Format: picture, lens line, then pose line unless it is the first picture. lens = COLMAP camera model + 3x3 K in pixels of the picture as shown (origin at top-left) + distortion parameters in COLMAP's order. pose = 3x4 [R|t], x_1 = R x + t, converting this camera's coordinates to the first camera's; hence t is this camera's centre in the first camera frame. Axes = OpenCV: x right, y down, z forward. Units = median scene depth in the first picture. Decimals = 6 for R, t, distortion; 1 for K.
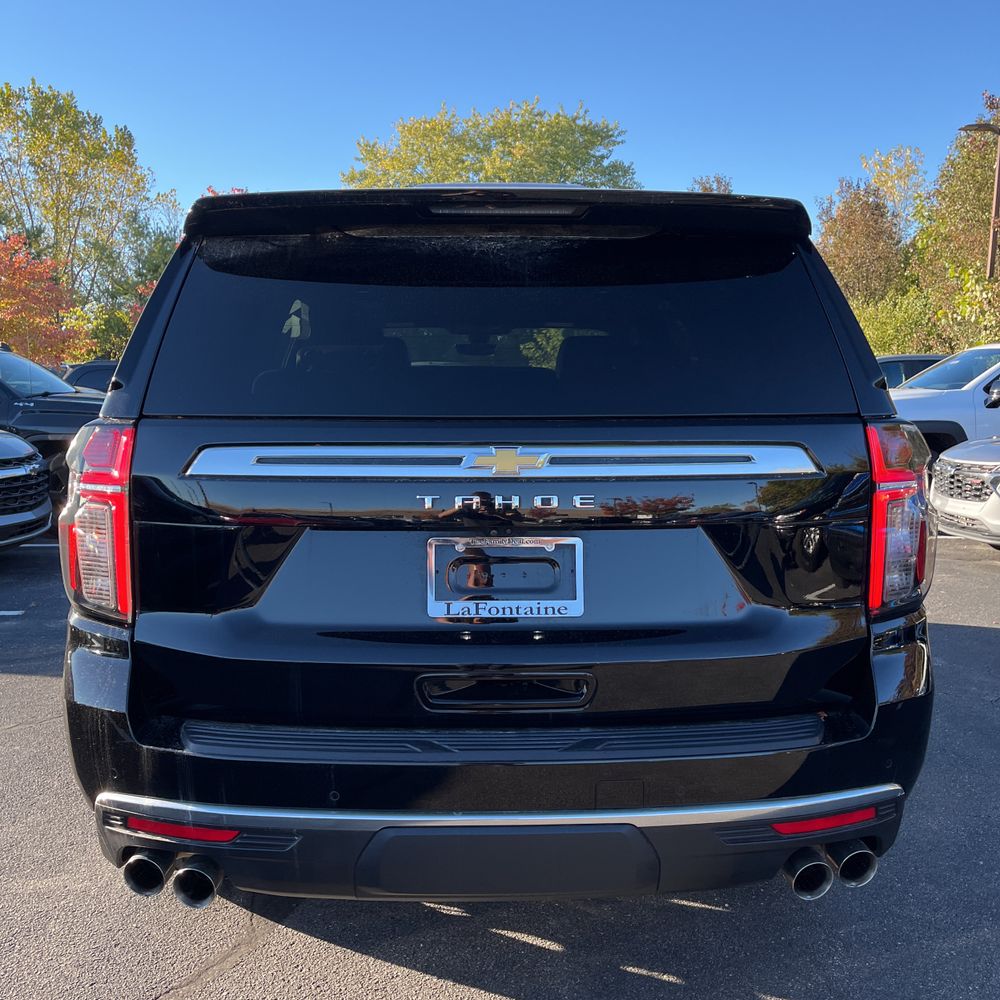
lens RADIAL K [[1006.6, 0, 484.5], [0, 1006.6, 489.9], [0, 0, 1]] dist [0.074210, -0.097161]
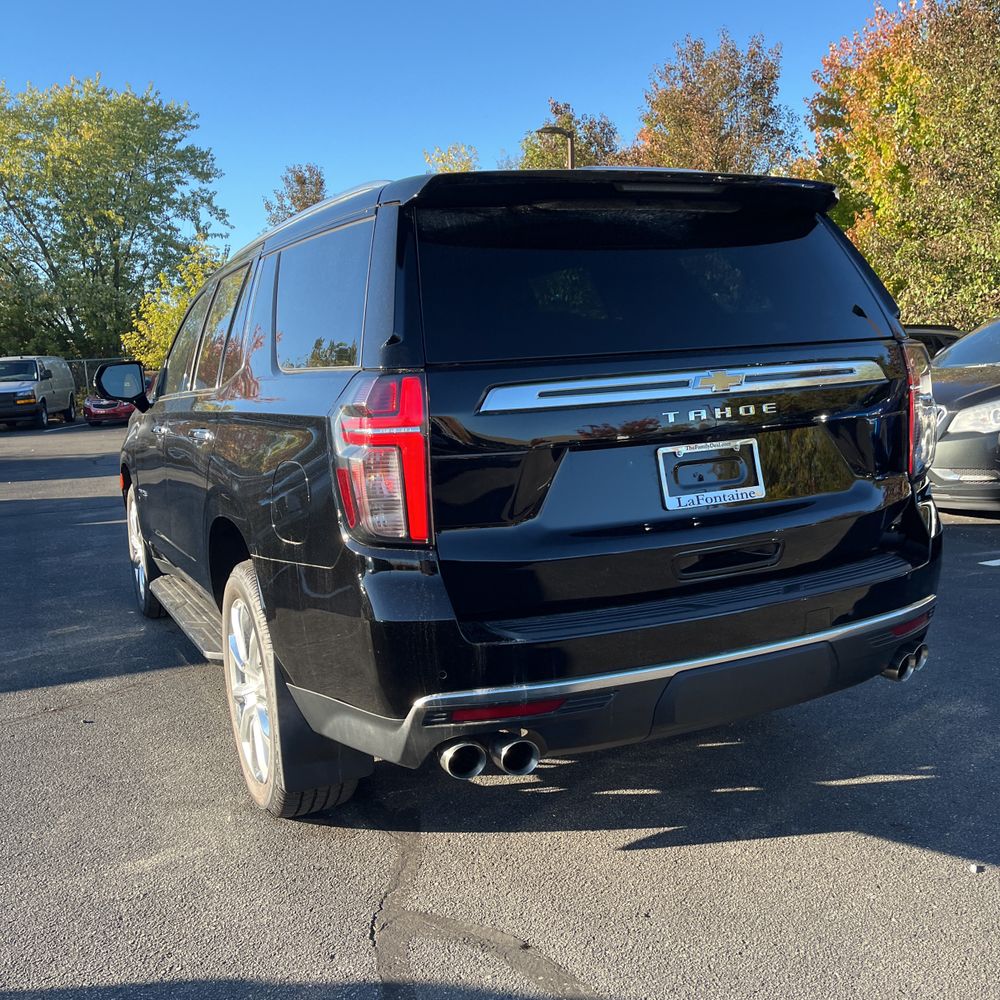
lens RADIAL K [[1006.6, 0, 484.5], [0, 1006.6, 489.9], [0, 0, 1]] dist [0.074210, -0.097161]
pose [[0.913520, -0.100771, 0.394114, -0.738340], [0.096827, 0.994851, 0.029938, 0.039481], [-0.395102, 0.010812, 0.918574, -0.070618]]
